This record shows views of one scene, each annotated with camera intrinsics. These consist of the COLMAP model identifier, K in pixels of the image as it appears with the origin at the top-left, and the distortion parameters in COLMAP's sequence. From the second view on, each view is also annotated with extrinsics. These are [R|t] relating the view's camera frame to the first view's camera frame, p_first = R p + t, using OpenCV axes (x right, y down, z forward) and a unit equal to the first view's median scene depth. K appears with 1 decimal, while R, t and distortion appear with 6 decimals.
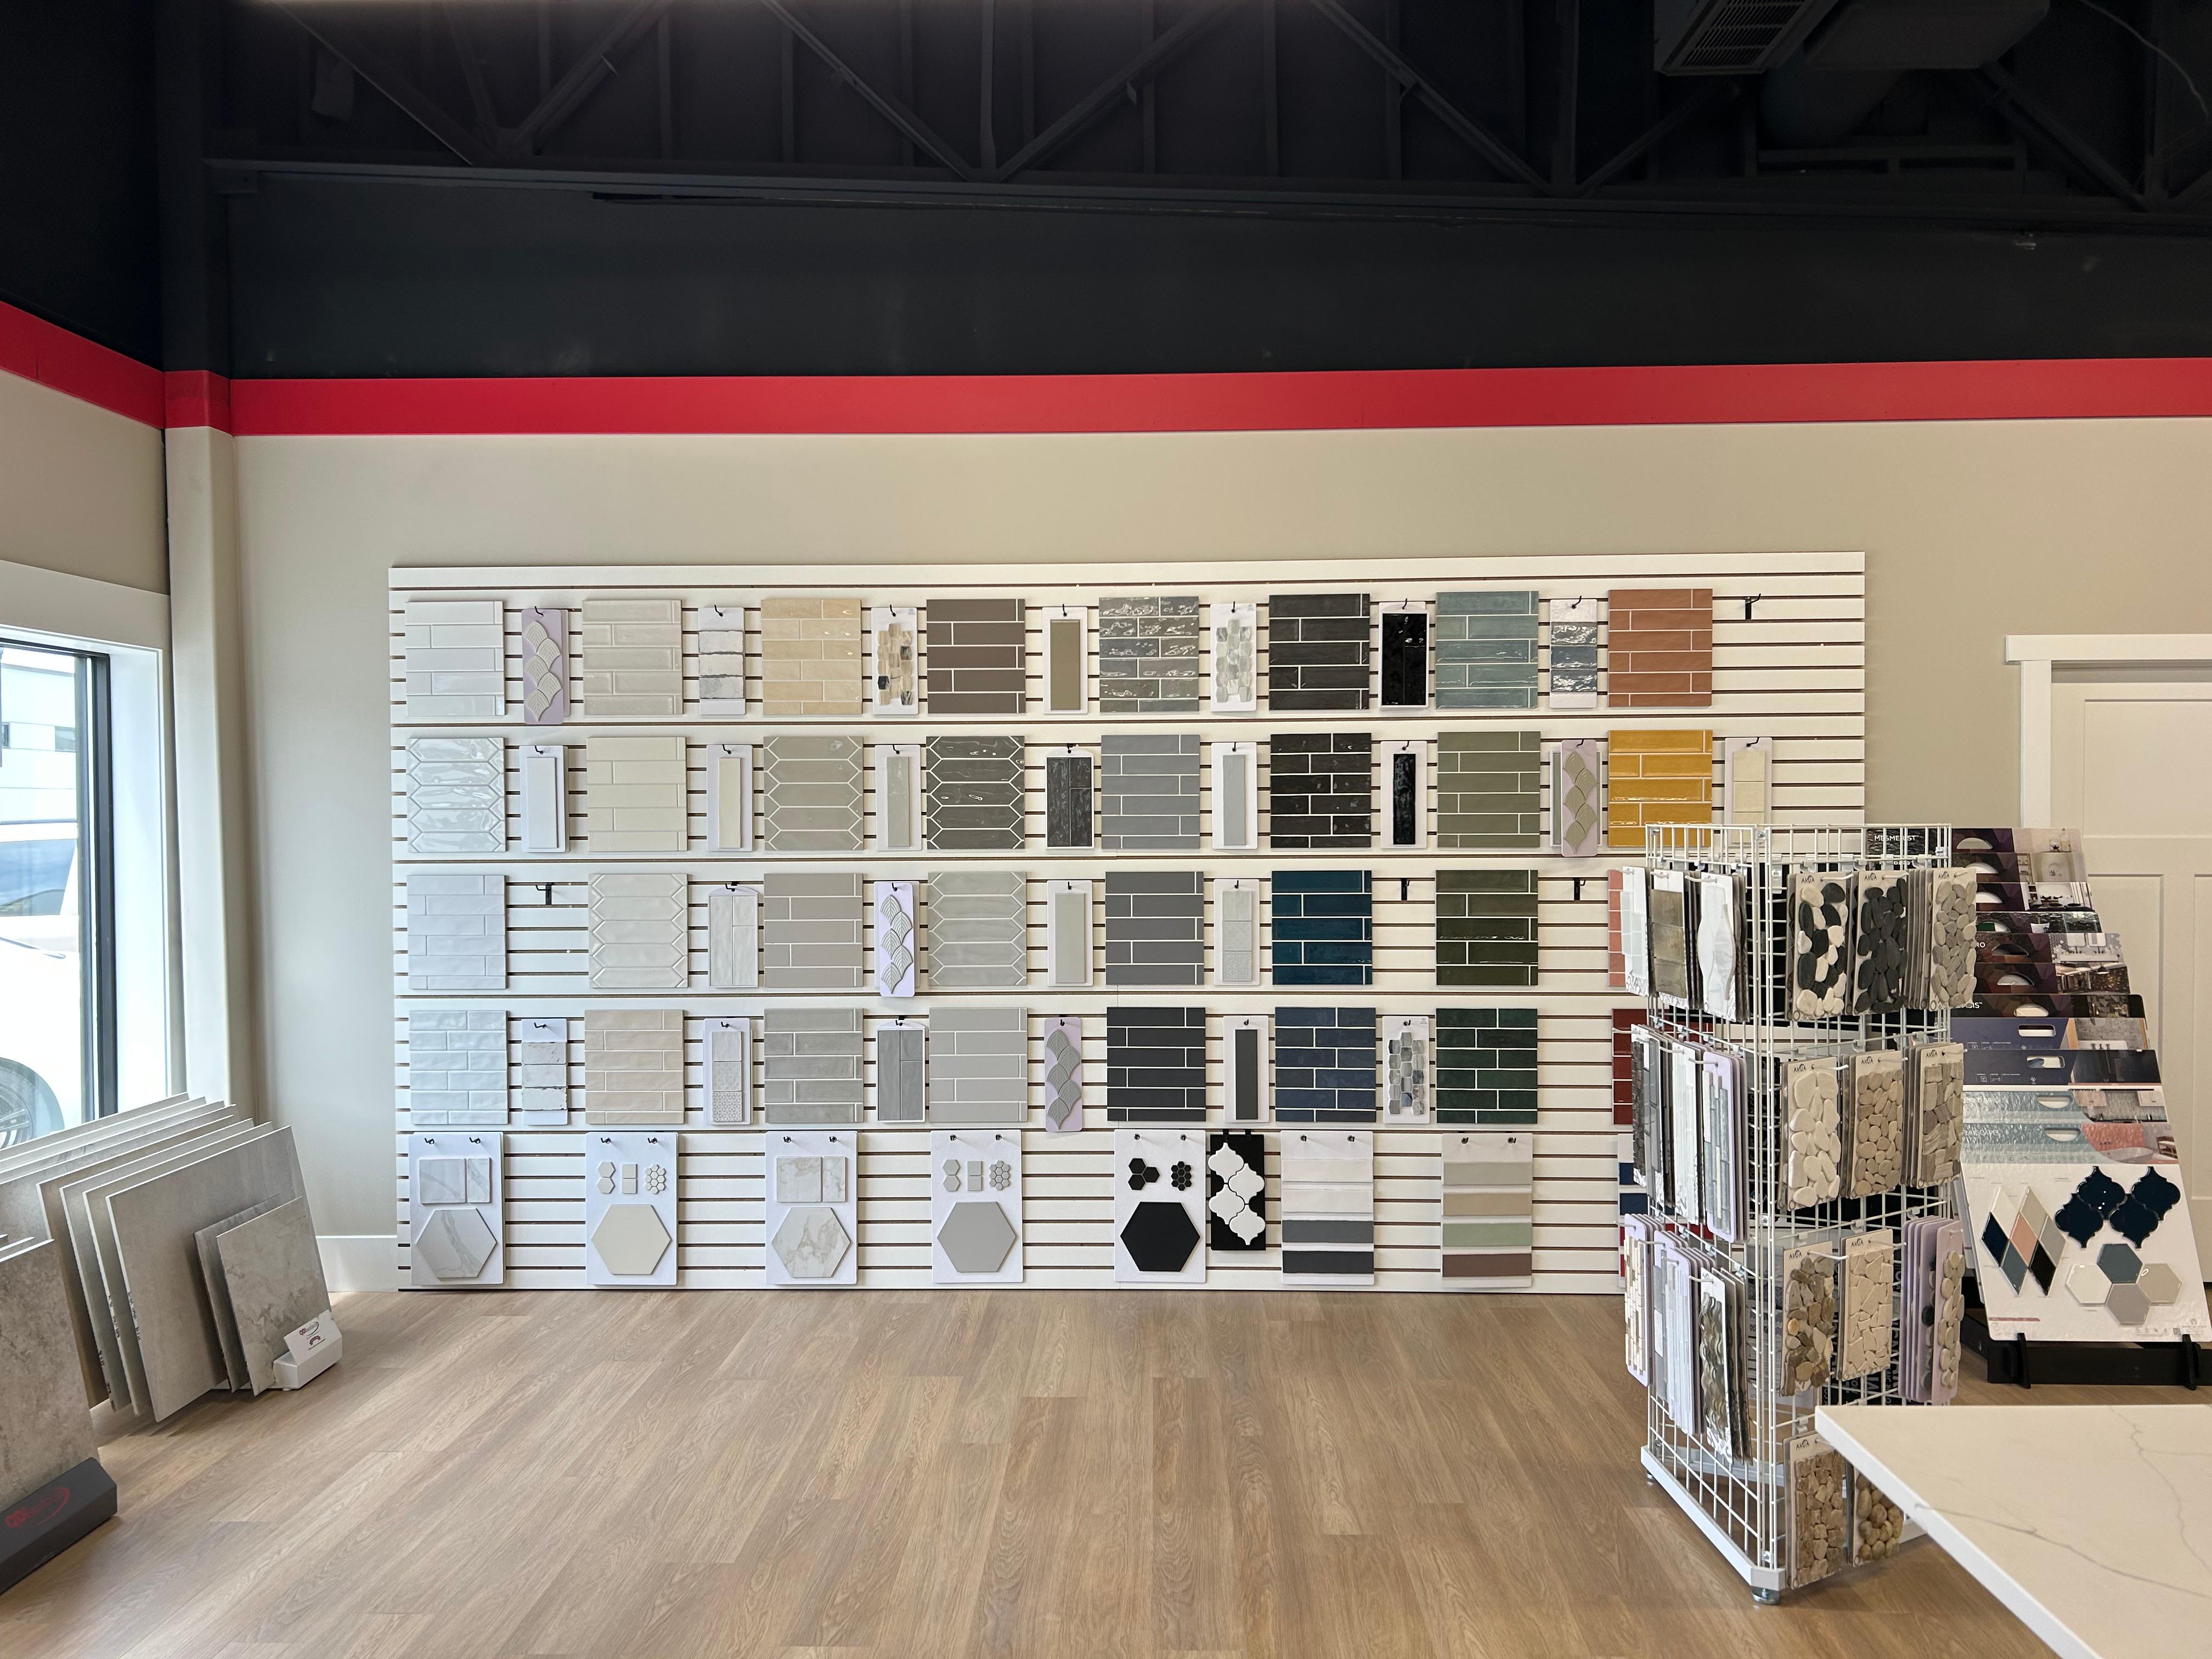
lens RADIAL K [[1699.5, 0, 1106.0], [0, 1699.5, 829.5], [0, 0, 1]] dist [0.130955, -0.253382]
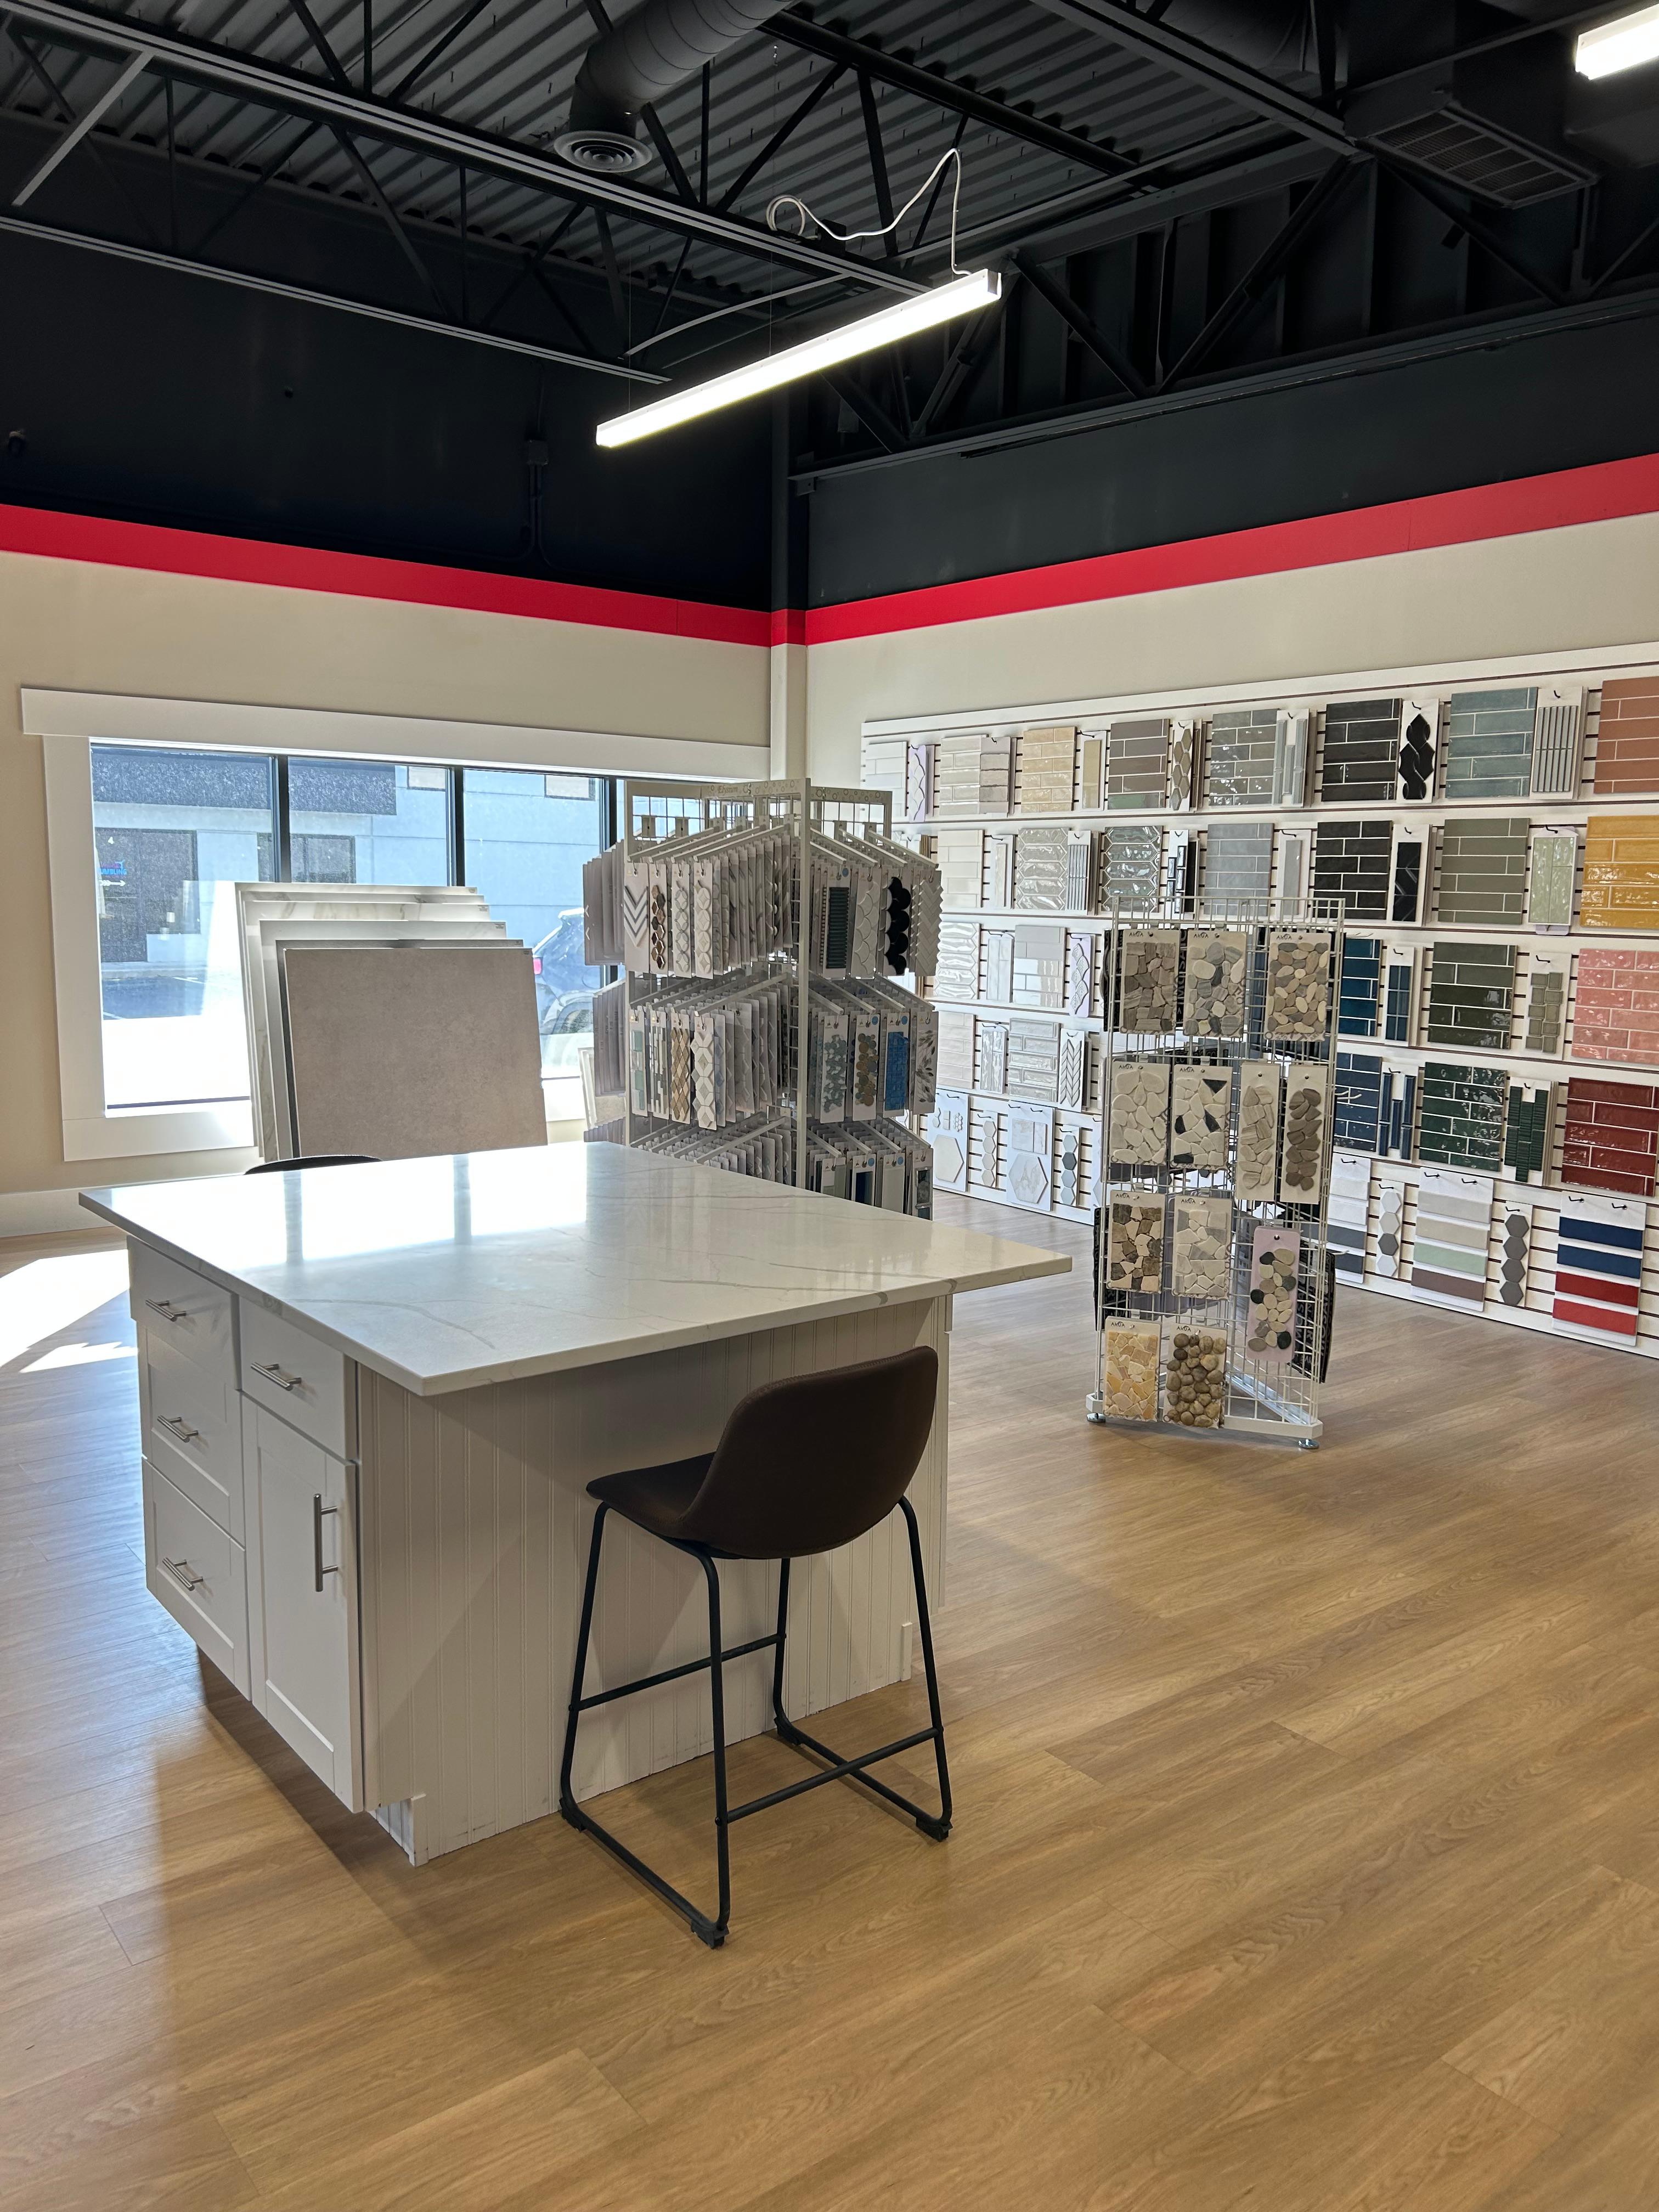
lens RADIAL K [[1699.5, 0, 829.5], [0, 1699.5, 1106.0], [0, 0, 1]] dist [0.130955, -0.253382]
pose [[0.637845, 0.118842, -0.760940, 0.824487], [-0.029652, 0.991080, 0.129929, -0.004954], [0.769594, -0.060311, 0.635679, -0.053142]]
